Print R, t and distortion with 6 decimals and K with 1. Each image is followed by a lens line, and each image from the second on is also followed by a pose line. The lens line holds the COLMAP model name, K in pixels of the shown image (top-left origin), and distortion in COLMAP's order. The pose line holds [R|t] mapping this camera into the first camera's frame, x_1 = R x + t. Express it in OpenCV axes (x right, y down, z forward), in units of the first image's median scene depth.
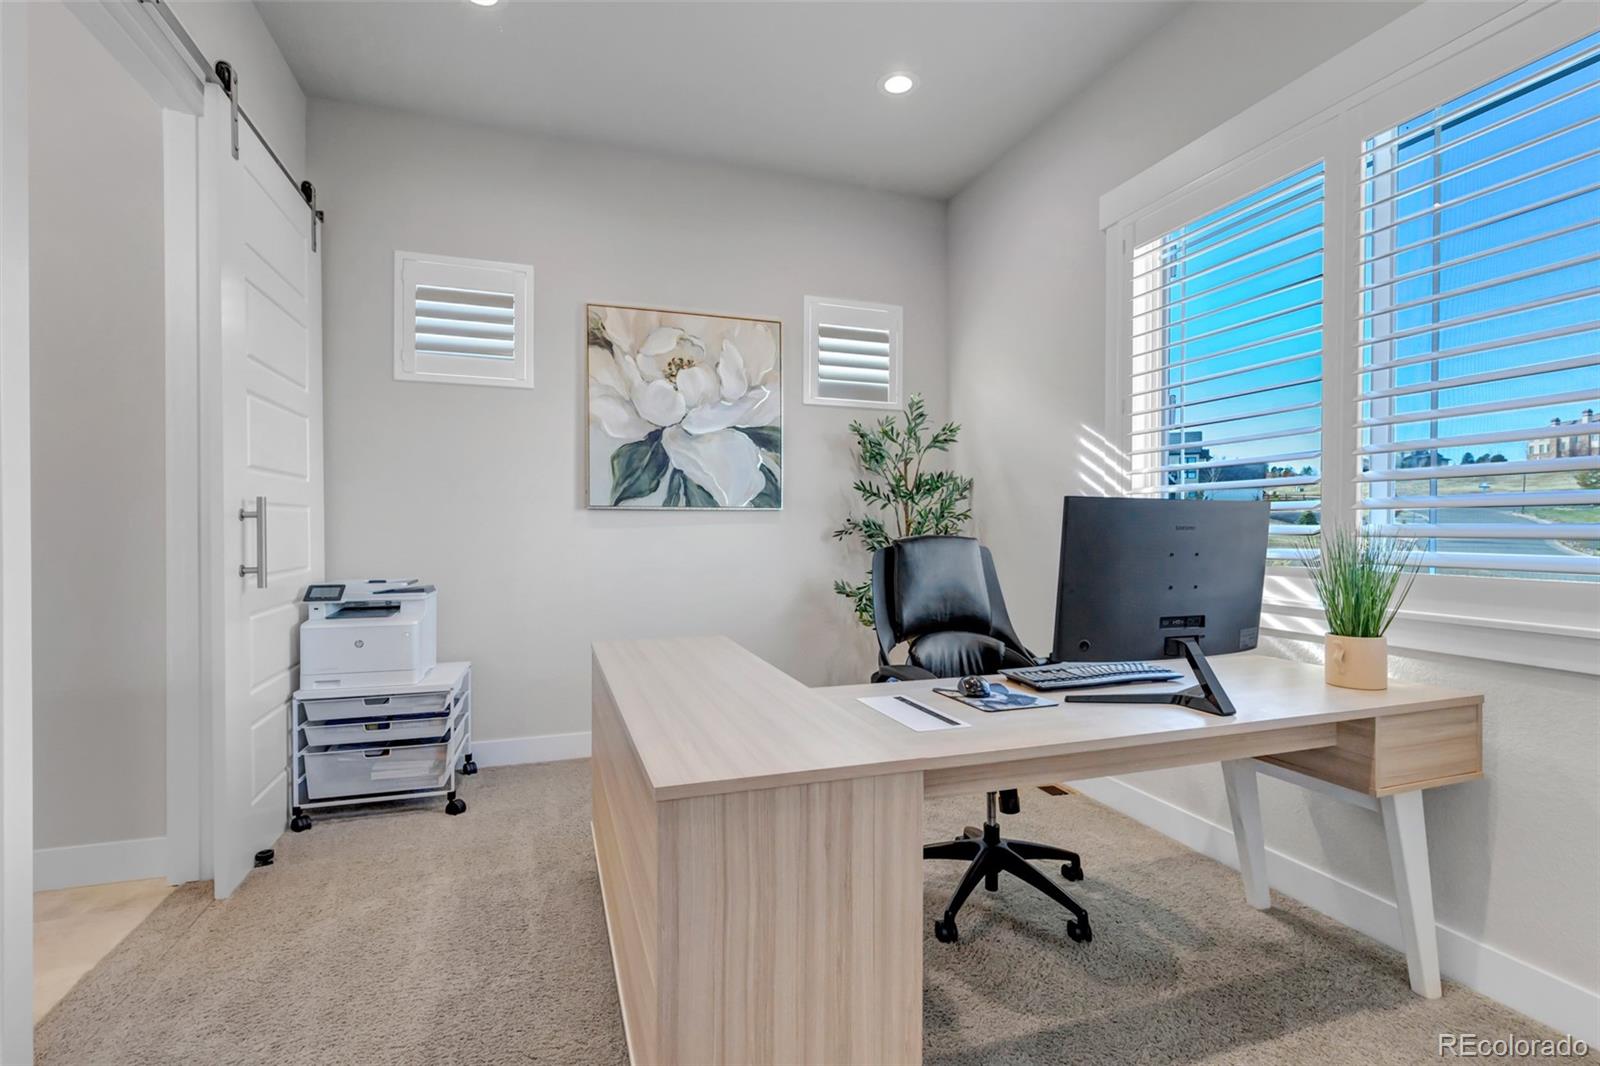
lens RADIAL K [[731.1, 0, 796.0], [0, 731.1, 532.9], [0, 0, 1]] dist [0.003963, -0.001637]
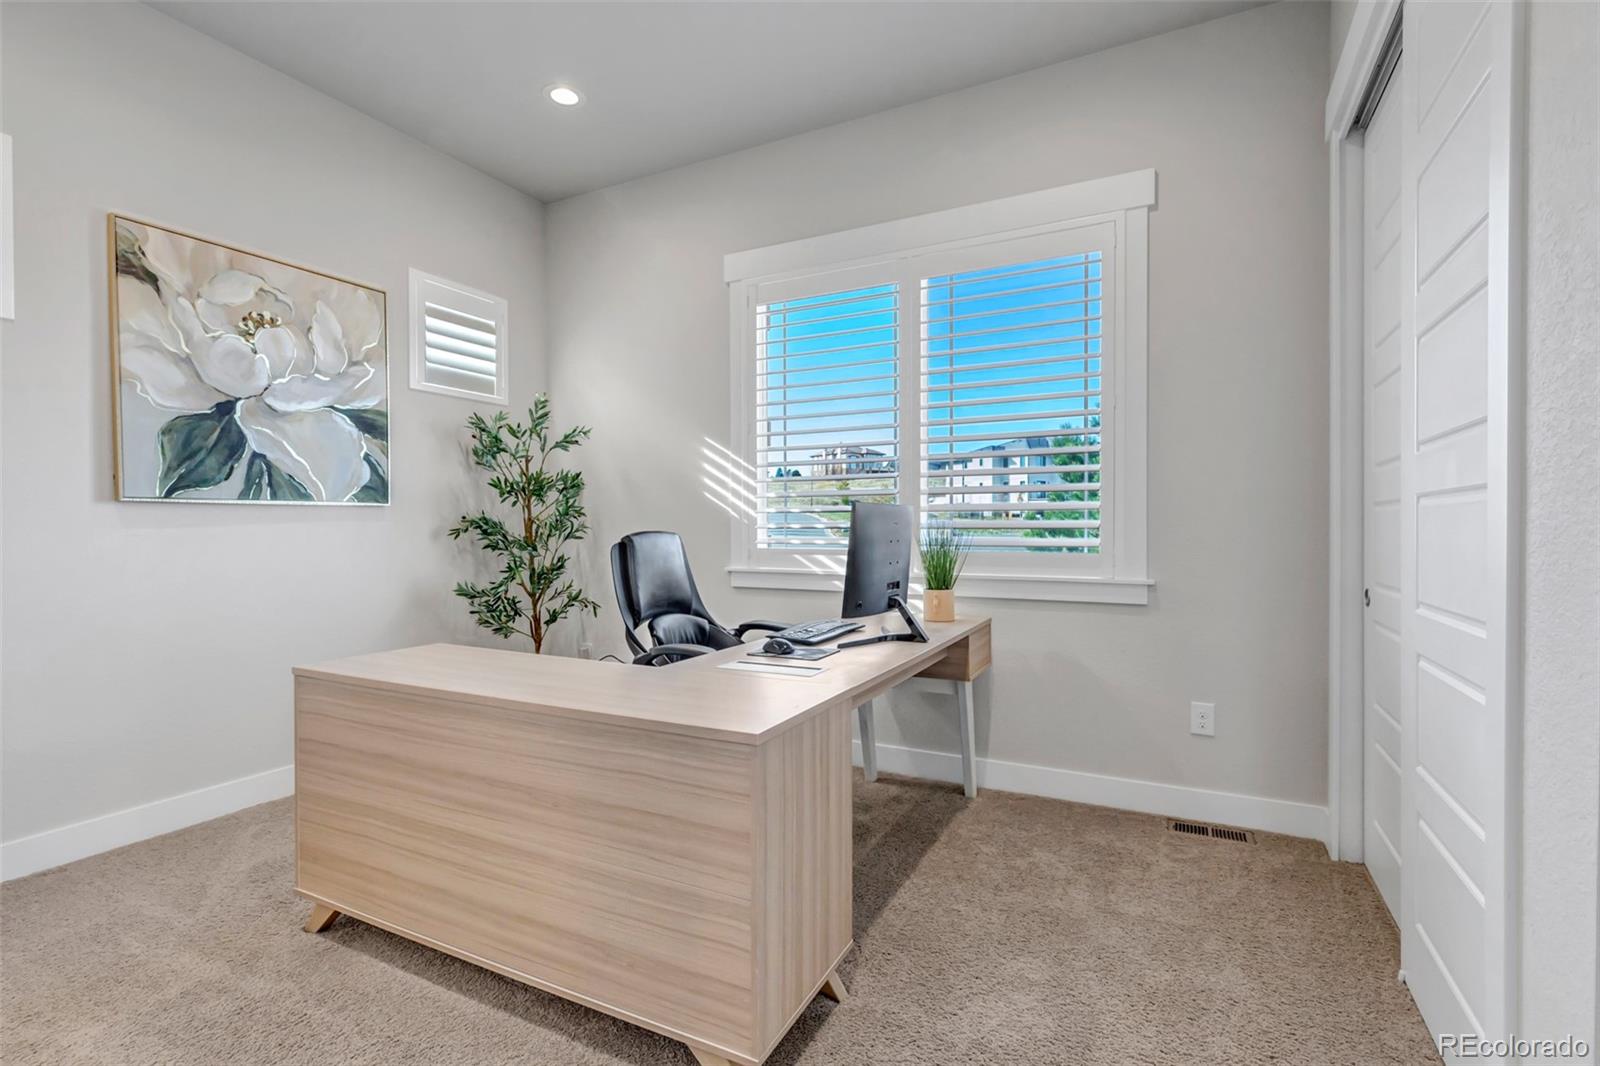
lens RADIAL K [[731.1, 0, 804.9], [0, 731.1, 533.9], [0, 0, 1]] dist [0.003963, -0.001637]
pose [[0.725599, -0.012752, 0.688000, -0.280178], [0.009388, 0.999919, 0.008633, -0.000458], [-0.688054, 0.000195, 0.725659, 0.013461]]
